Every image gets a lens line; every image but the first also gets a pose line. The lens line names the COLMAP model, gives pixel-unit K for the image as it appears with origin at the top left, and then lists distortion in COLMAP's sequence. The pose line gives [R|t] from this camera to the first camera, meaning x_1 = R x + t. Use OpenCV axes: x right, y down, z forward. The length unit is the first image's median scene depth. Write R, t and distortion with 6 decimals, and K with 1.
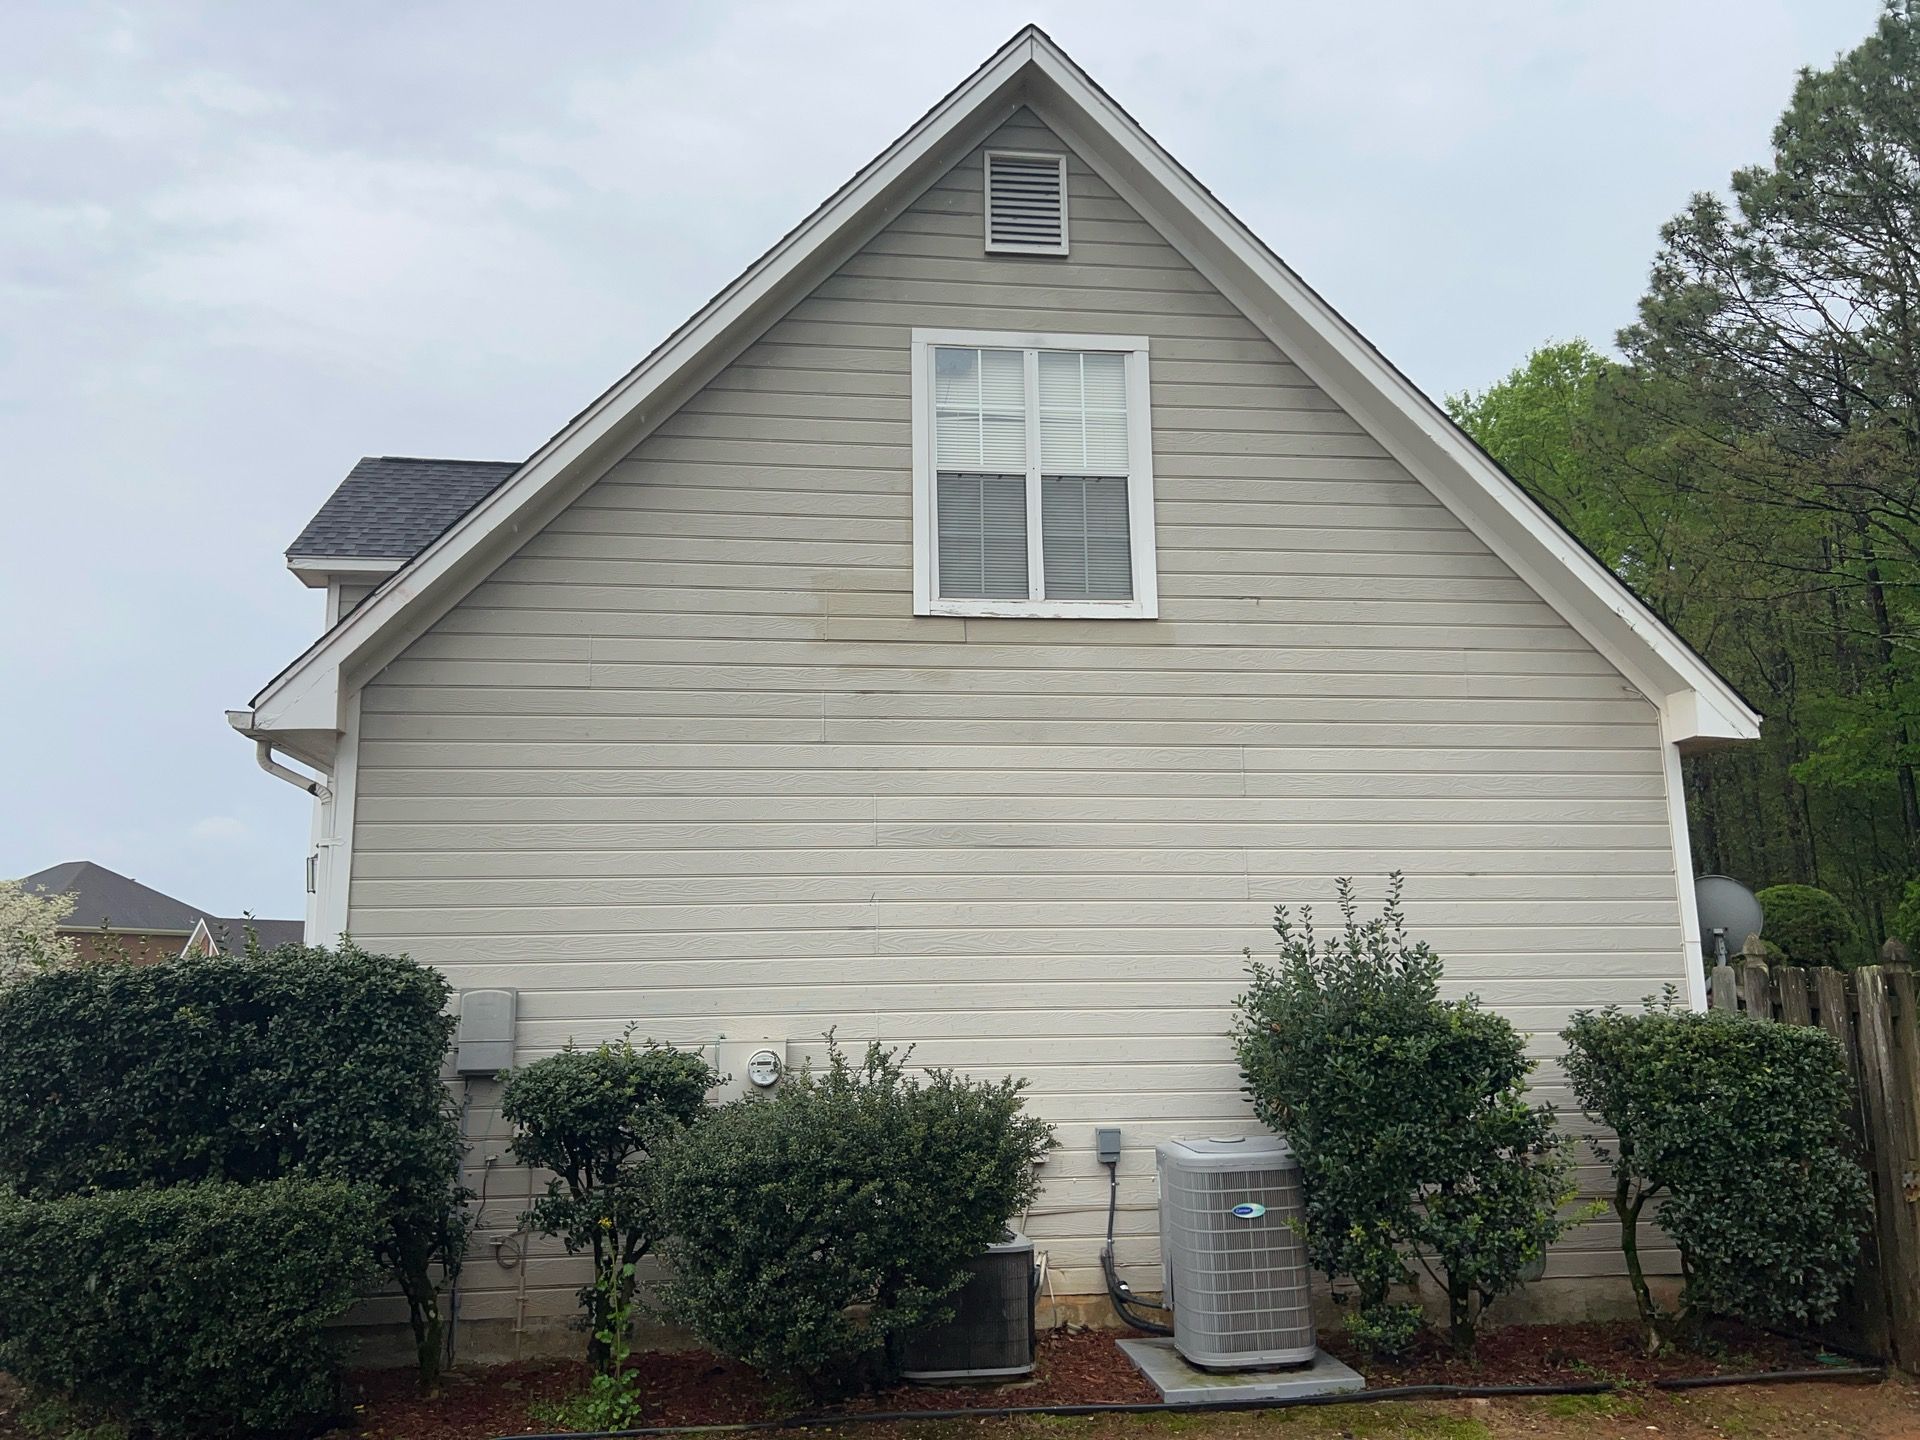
lens RADIAL K [[1463.8, 0, 919.2], [0, 1463.8, 742.4], [0, 0, 1]] dist [0.090031, -0.129151]
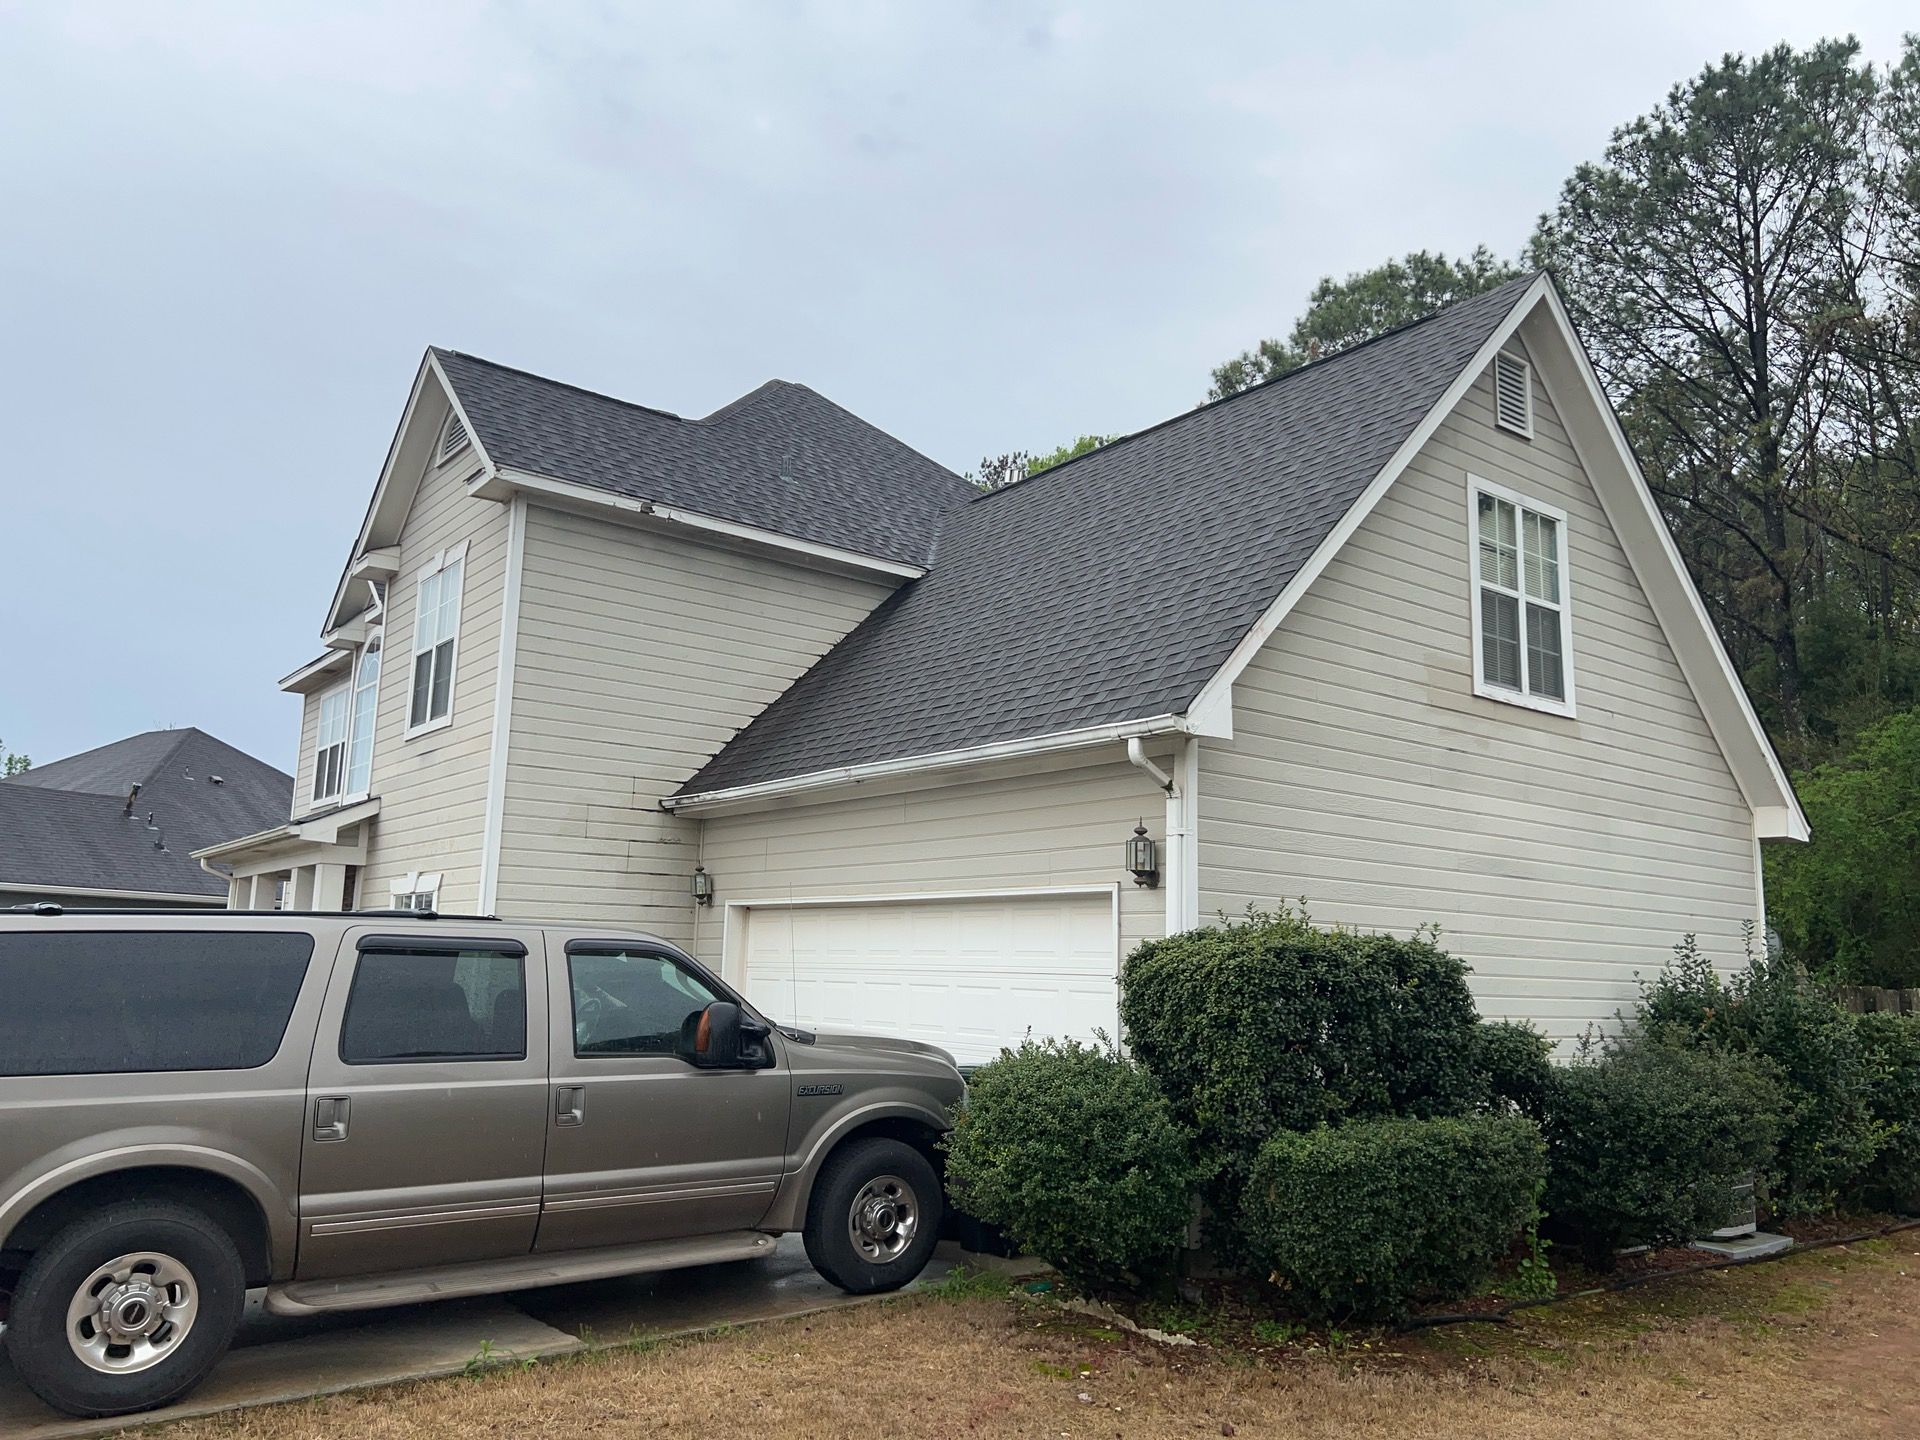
lens RADIAL K [[1440.8, 0, 960.0], [0, 1440.8, 720.0], [0, 0, 1]] dist [0.118040, -0.187393]
pose [[0.850011, 0.127775, 0.511033, -1.043088], [-0.134581, 0.990616, -0.023834, 0.028176], [-0.509282, -0.048516, 0.859231, 0.108176]]
